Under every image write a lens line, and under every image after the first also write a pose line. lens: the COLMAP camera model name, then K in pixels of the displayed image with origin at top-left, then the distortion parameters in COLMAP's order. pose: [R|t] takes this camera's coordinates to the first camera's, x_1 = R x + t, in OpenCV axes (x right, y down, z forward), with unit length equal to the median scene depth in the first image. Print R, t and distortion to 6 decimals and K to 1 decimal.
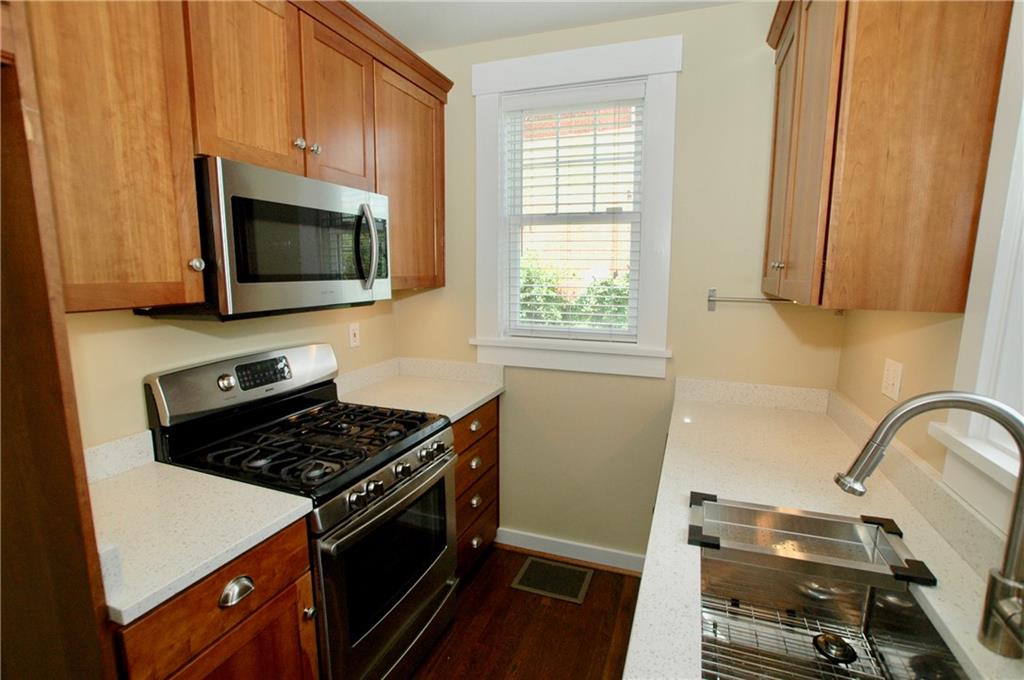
lens RADIAL K [[485.8, 0, 512.2], [0, 485.8, 346.8], [0, 0, 1]] dist [-0.048909, 0.003016]
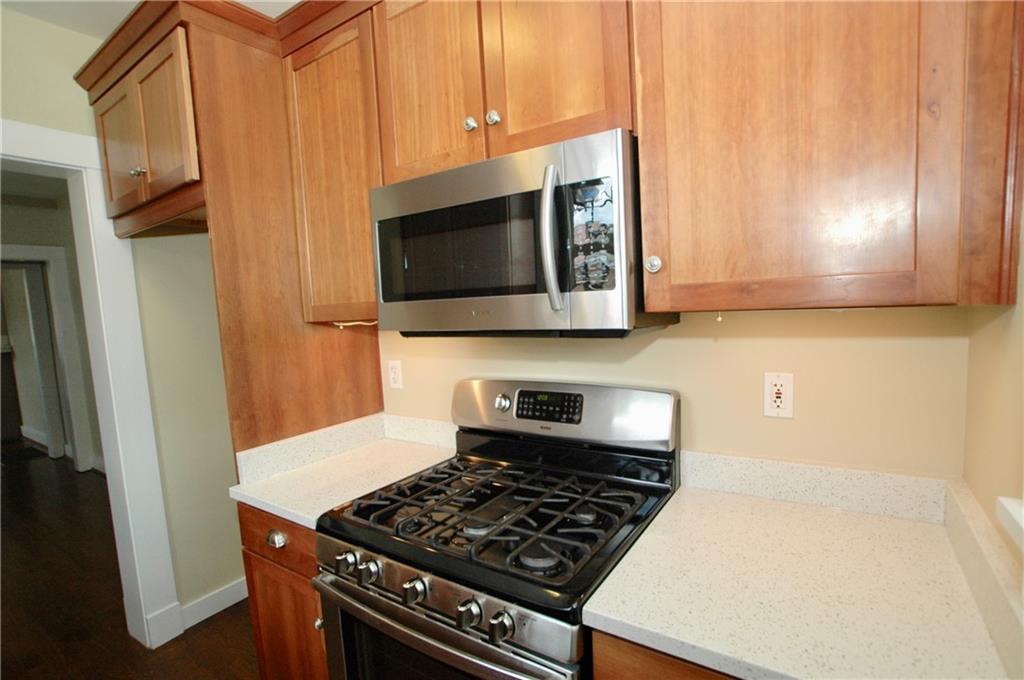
lens RADIAL K [[485.8, 0, 512.6], [0, 485.8, 341.8], [0, 0, 1]] dist [-0.048909, 0.003016]
pose [[-0.218734, 0.082683, -0.972275, 0.317704], [-0.108096, 0.988217, 0.108358, -0.147254], [0.969779, 0.128801, -0.207219, 1.149182]]
